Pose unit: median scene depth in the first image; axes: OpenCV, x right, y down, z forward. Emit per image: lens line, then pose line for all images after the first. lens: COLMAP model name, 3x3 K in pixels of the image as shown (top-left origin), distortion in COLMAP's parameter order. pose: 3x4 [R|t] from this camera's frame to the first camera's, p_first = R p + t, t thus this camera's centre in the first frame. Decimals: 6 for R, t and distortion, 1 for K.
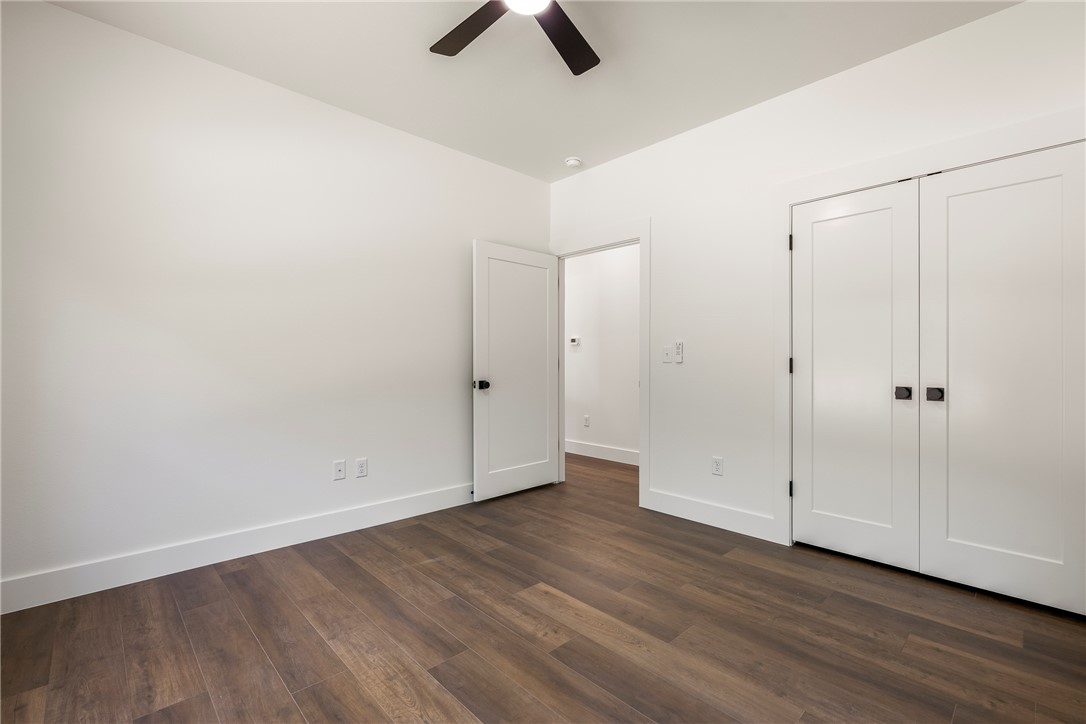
lens RADIAL K [[490.0, 0, 543.0], [0, 490.0, 362.0], [0, 0, 1]] dist [0.000032, -0.000364]
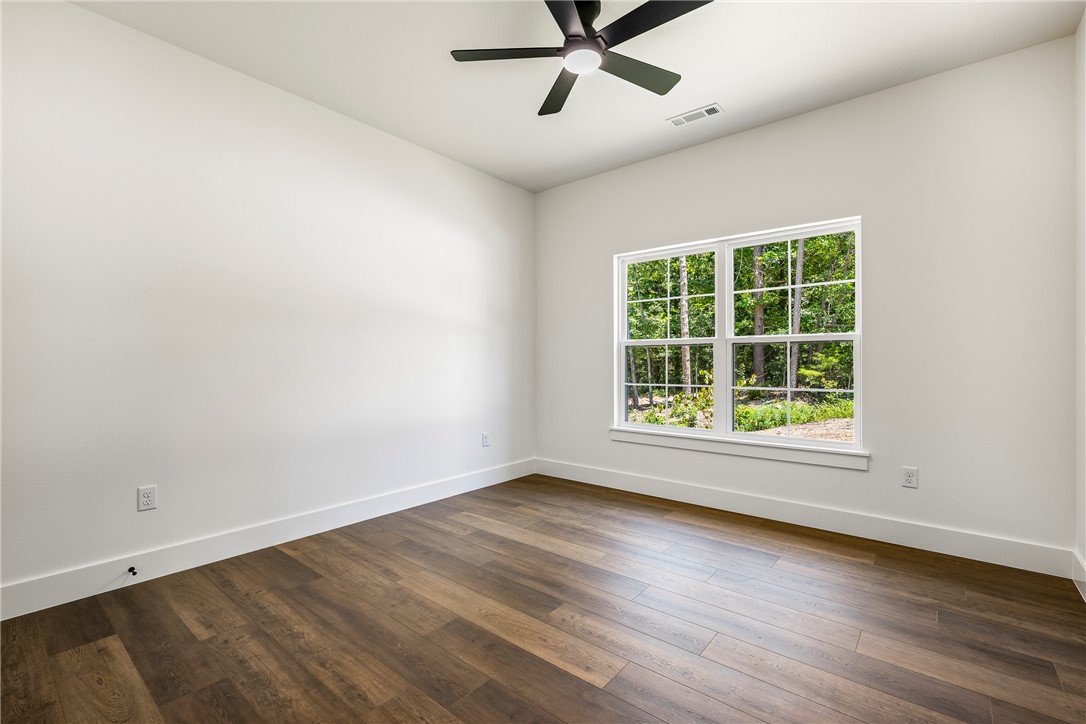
lens RADIAL K [[490.0, 0, 543.0], [0, 490.0, 362.0], [0, 0, 1]] dist [0.000032, -0.000364]
pose [[-0.993663, -0.000835, -0.112397, 0.184524], [-0.001216, 0.999994, 0.003322, 0.000903], [0.112394, 0.003437, -0.993658, 2.007751]]
